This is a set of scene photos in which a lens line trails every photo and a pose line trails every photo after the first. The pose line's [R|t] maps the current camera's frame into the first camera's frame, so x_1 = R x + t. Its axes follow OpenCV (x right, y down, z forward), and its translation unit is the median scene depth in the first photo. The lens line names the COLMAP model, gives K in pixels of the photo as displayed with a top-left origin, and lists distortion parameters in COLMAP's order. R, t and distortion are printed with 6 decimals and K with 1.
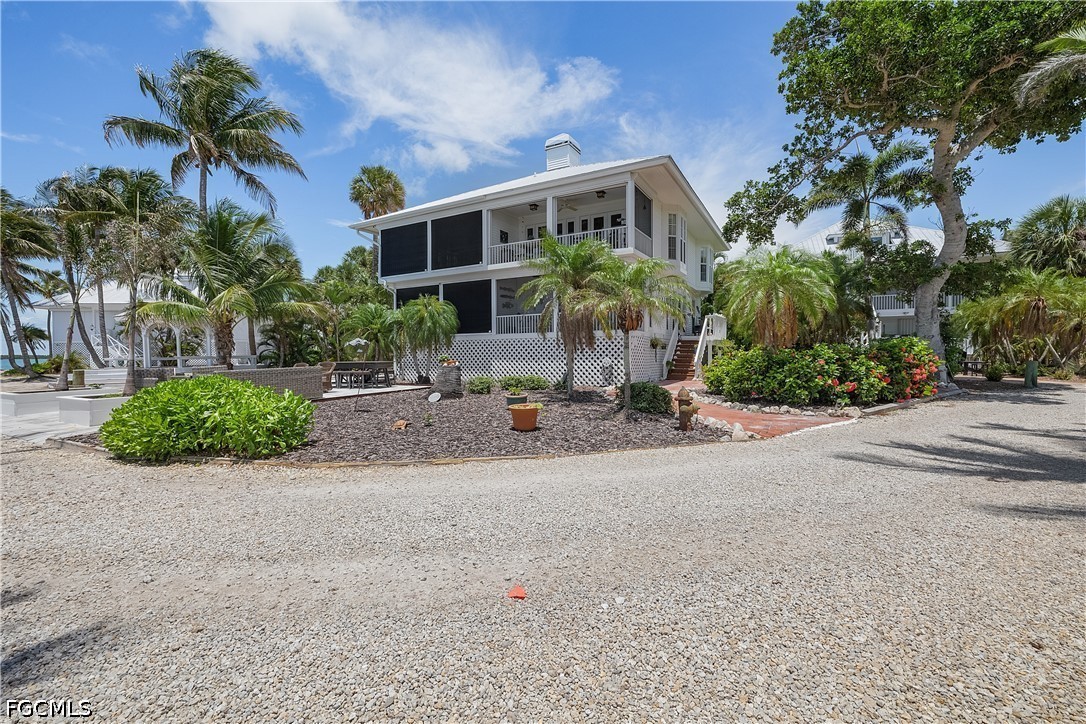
lens RADIAL K [[460.8, 0, 538.5], [0, 460.8, 361.1], [0, 0, 1]] dist [-0.001719, 0.001223]
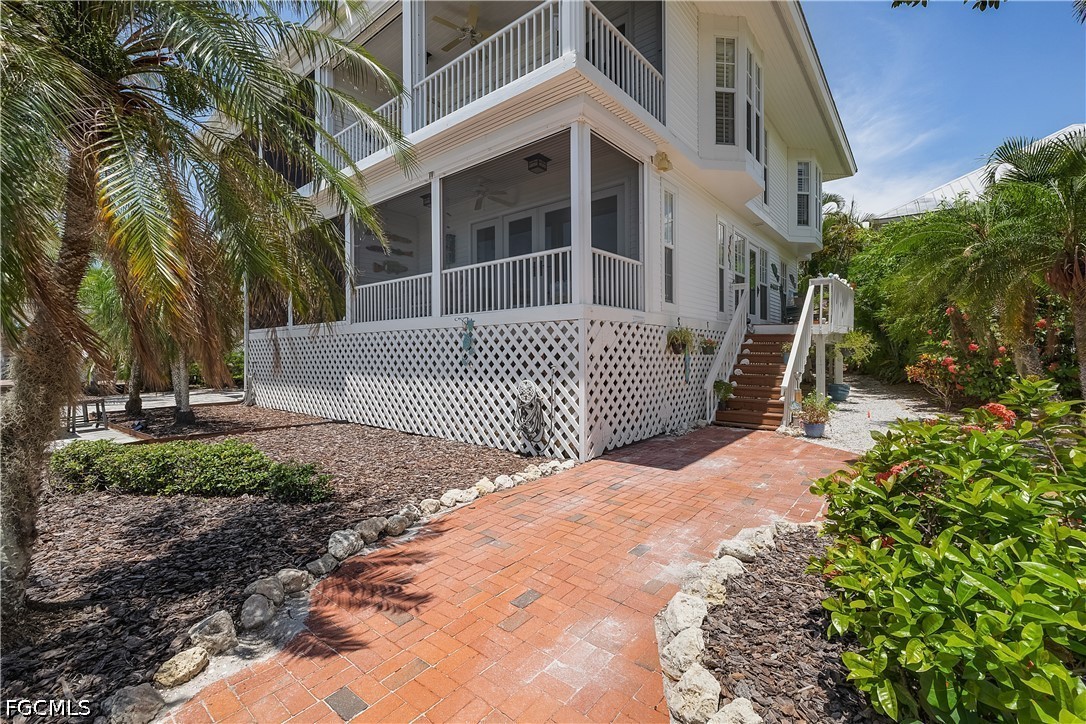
lens RADIAL K [[460.8, 0, 549.0], [0, 460.8, 358.0], [0, 0, 1]] dist [-0.001719, 0.001223]
pose [[0.986046, 0.002073, -0.166462, 0.194814], [-0.002682, 0.999991, -0.003436, -0.020427], [0.166454, 0.003834, 0.986042, 0.537259]]
